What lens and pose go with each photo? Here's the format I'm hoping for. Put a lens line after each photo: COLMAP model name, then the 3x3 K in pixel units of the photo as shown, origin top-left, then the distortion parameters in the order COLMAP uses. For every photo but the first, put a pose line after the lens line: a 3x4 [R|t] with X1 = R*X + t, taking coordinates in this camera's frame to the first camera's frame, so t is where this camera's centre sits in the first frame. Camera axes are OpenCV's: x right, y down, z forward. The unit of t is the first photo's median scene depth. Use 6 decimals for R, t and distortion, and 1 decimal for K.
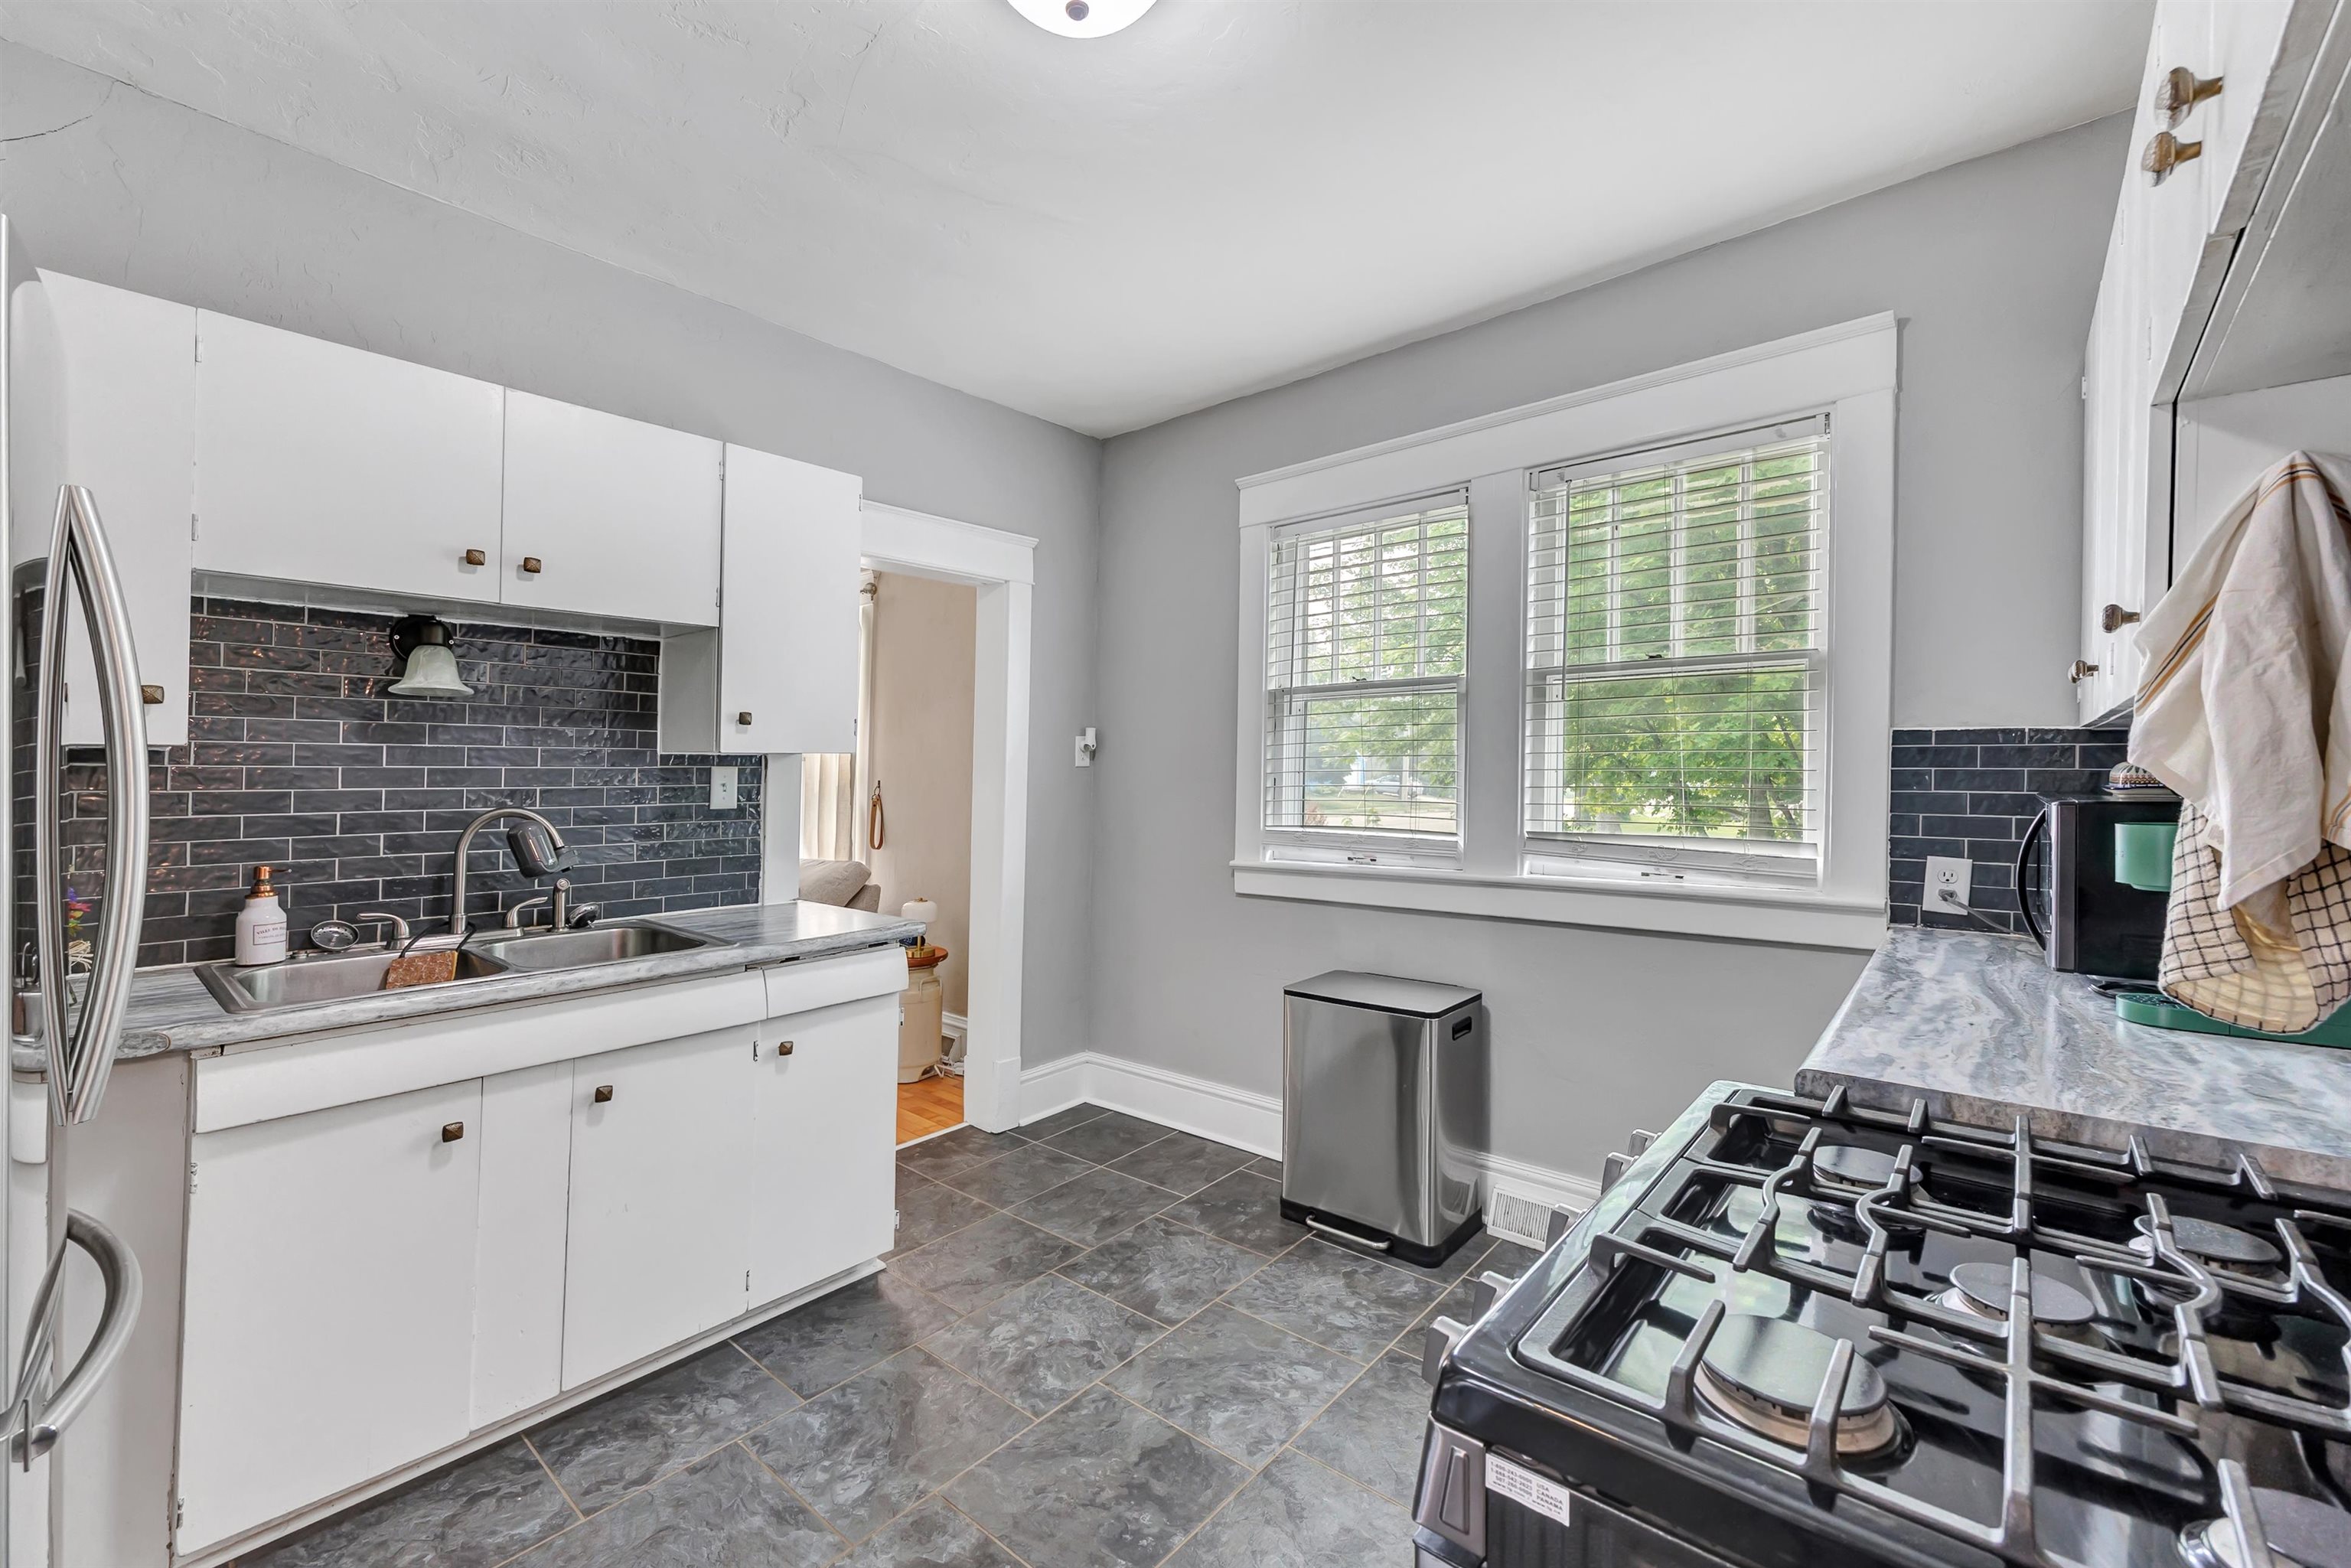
lens RADIAL K [[943.3, 0, 1157.7], [0, 943.3, 779.8], [0, 0, 1]] dist [-0.006281, -0.000884]
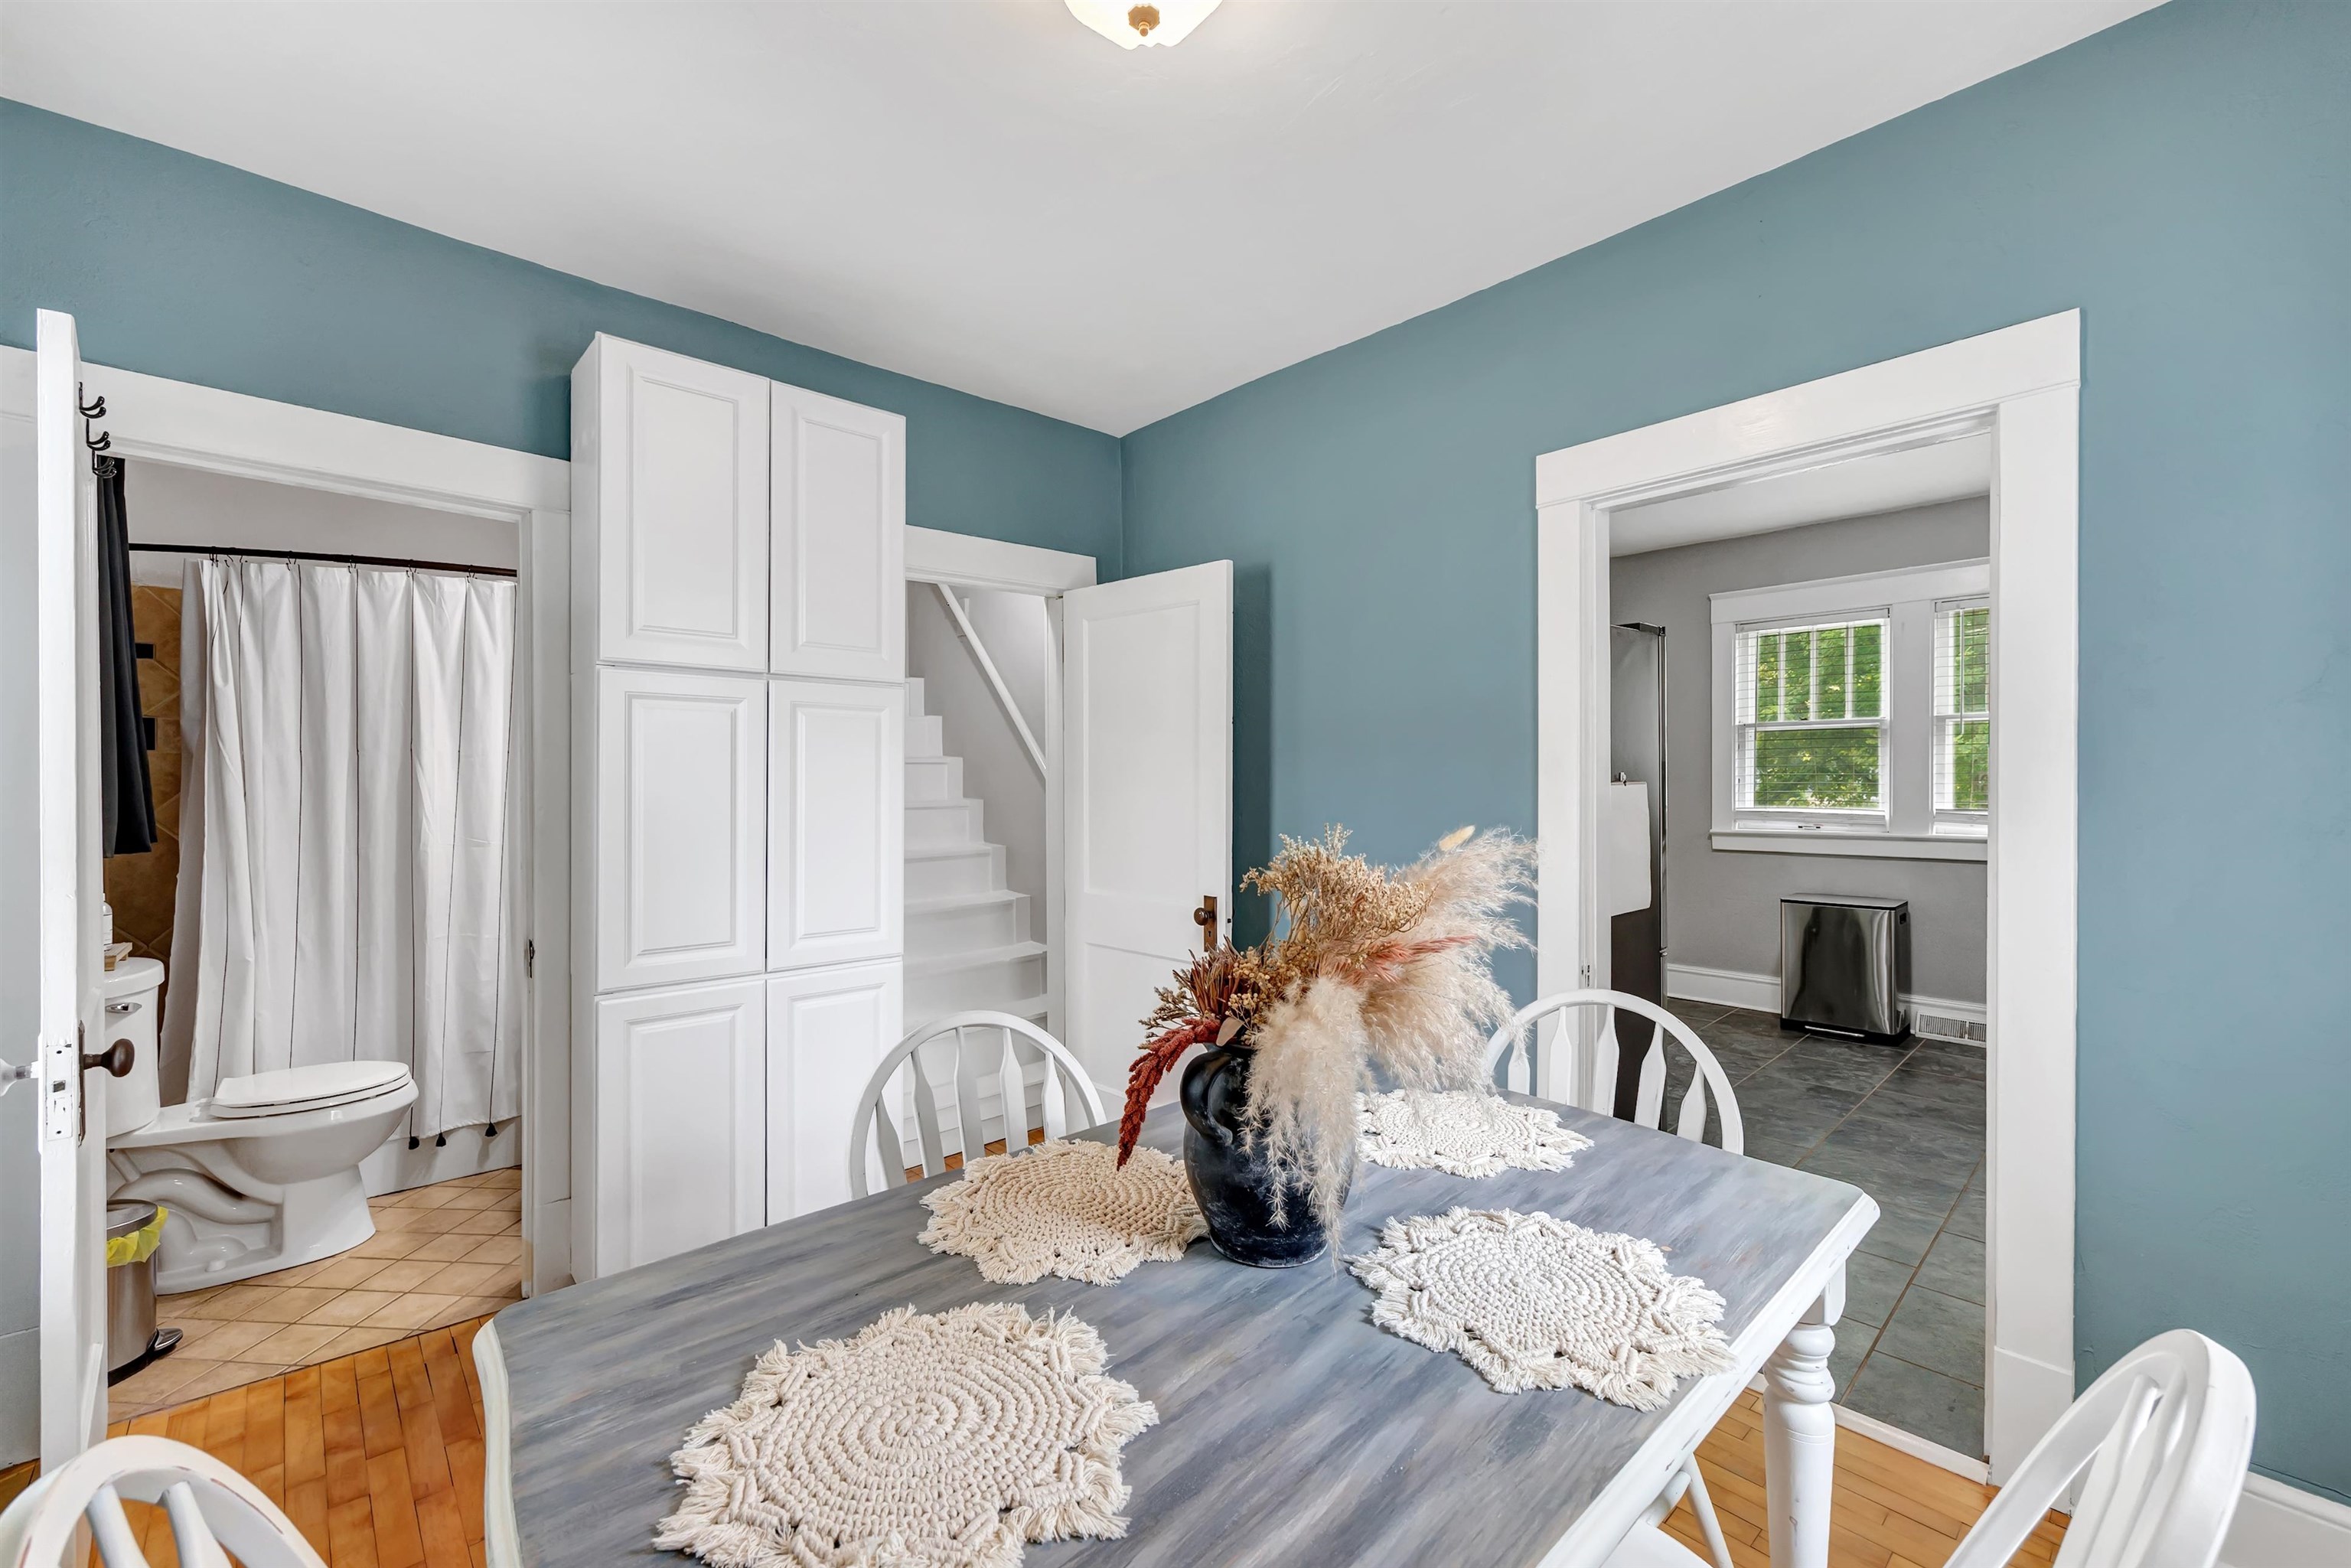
lens RADIAL K [[941.2, 0, 1173.7], [0, 941.2, 785.6], [0, 0, 1]] dist [-0.001451, -0.000125]
pose [[0.995136, 0.003595, -0.098441, -0.824708], [-0.003925, 0.999987, -0.003162, 0.023694], [0.098429, 0.003533, 0.995138, -0.849111]]
